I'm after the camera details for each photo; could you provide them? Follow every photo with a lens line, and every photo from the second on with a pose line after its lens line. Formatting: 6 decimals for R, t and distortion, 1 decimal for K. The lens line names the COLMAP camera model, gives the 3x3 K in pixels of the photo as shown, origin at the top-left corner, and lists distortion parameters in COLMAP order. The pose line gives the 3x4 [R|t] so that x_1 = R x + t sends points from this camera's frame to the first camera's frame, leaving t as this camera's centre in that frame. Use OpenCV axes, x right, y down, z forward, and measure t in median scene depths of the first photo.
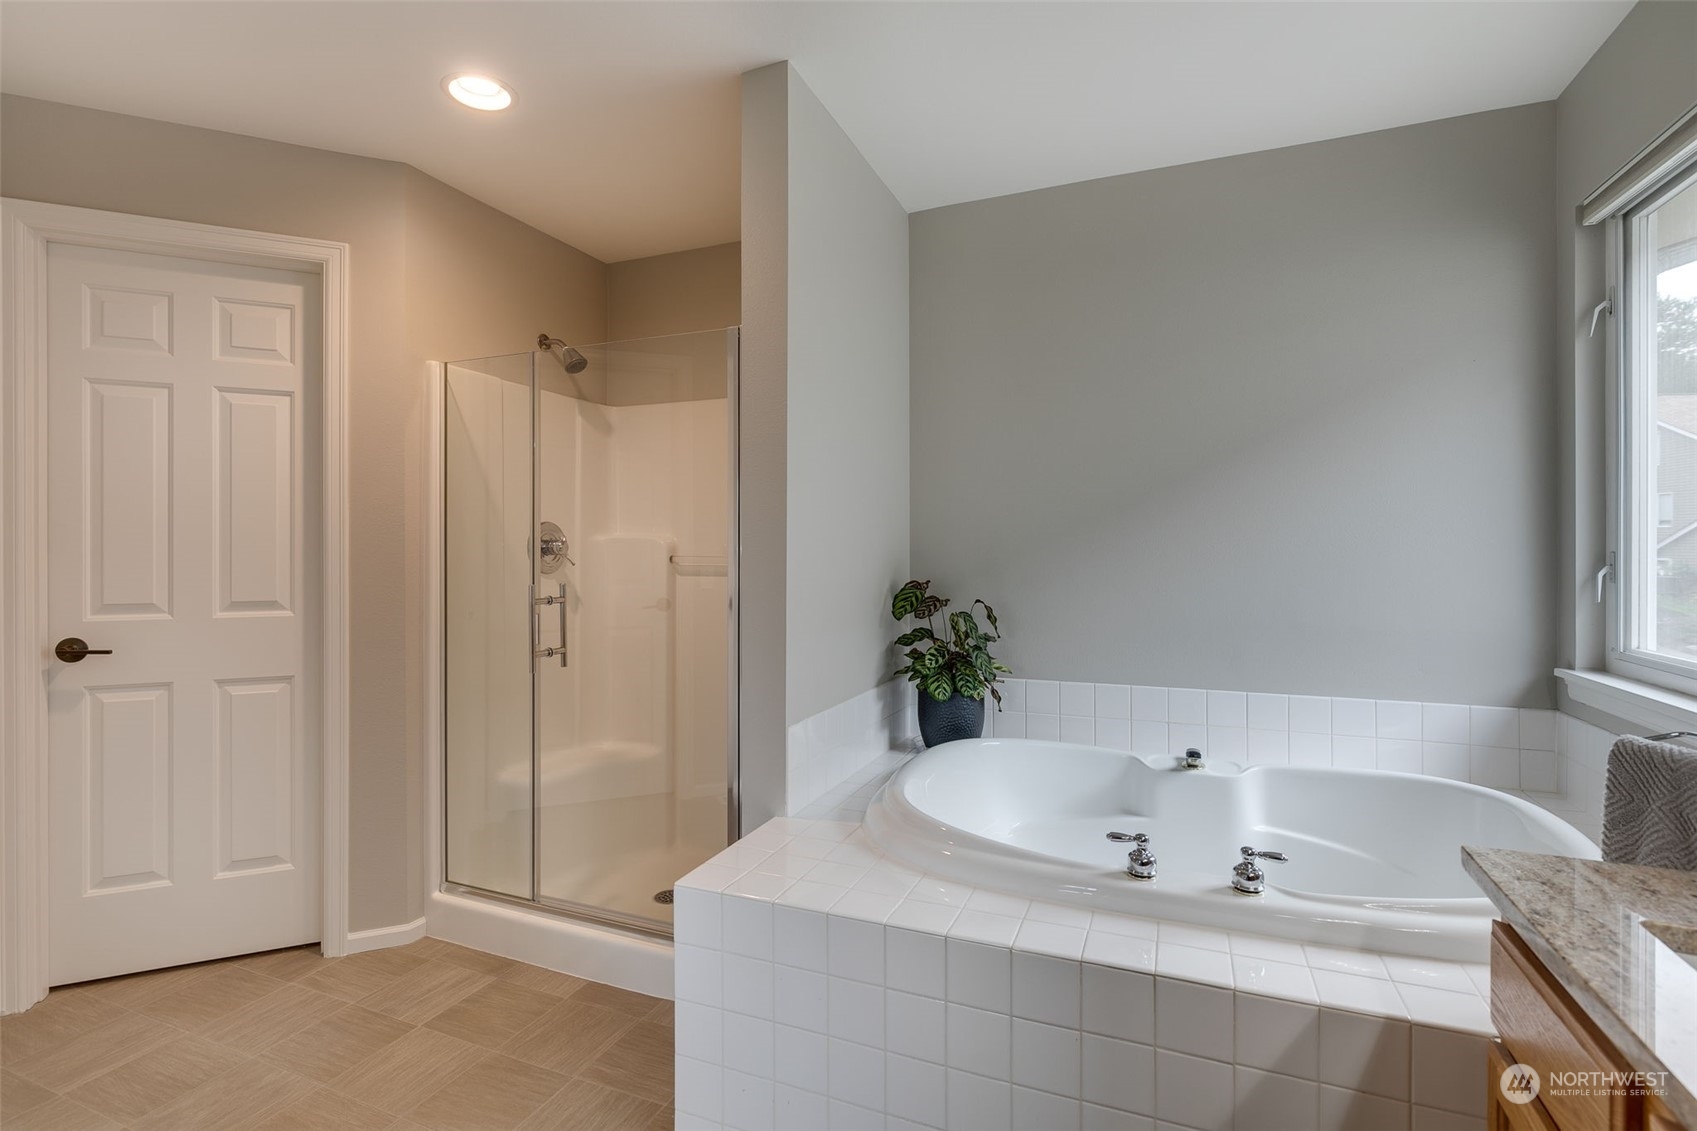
lens RADIAL K [[810.7, 0, 842.0], [0, 810.7, 546.9], [0, 0, 1]] dist [0.016293, -0.000105]
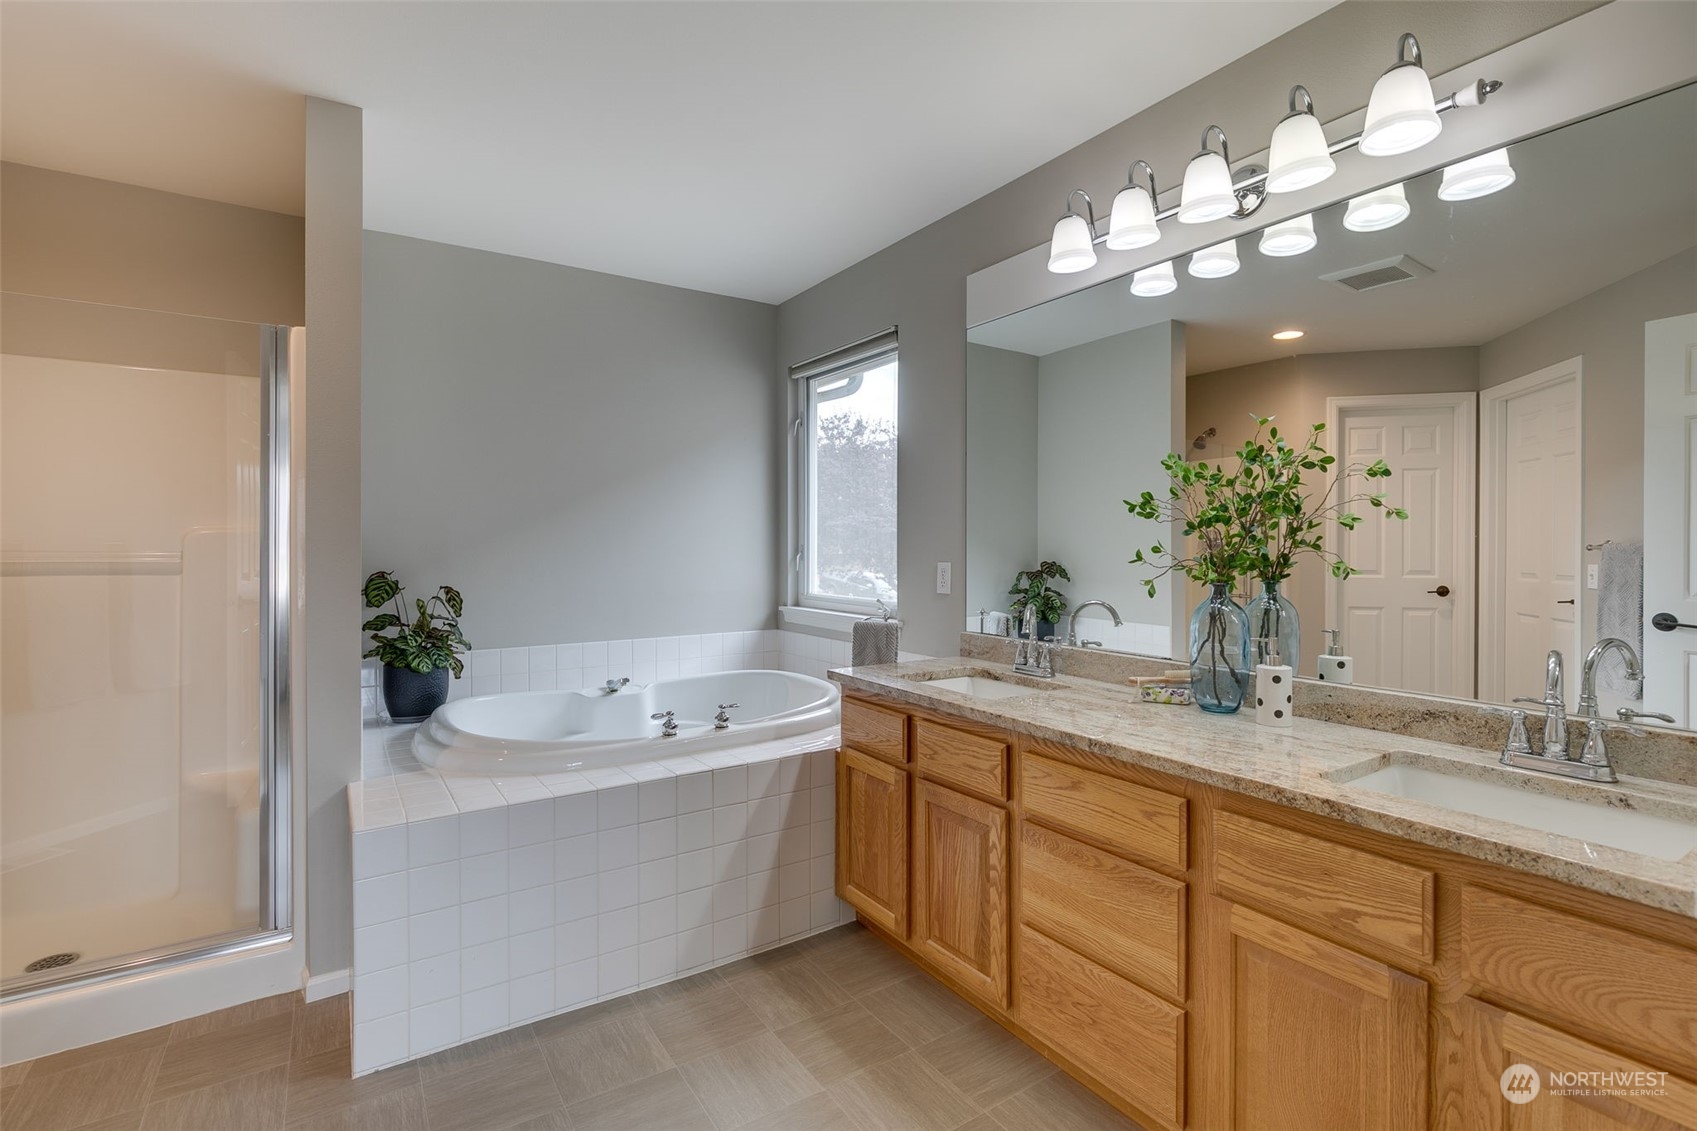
lens RADIAL K [[774.1, 0, 850.6], [0, 774.1, 558.4], [0, 0, 1]] dist [0.001889, 0.000215]
pose [[0.566488, -0.013227, 0.823964, -0.545191], [-0.004503, 0.999807, 0.019146, 0.000458], [-0.824057, -0.014557, 0.566319, -0.163079]]
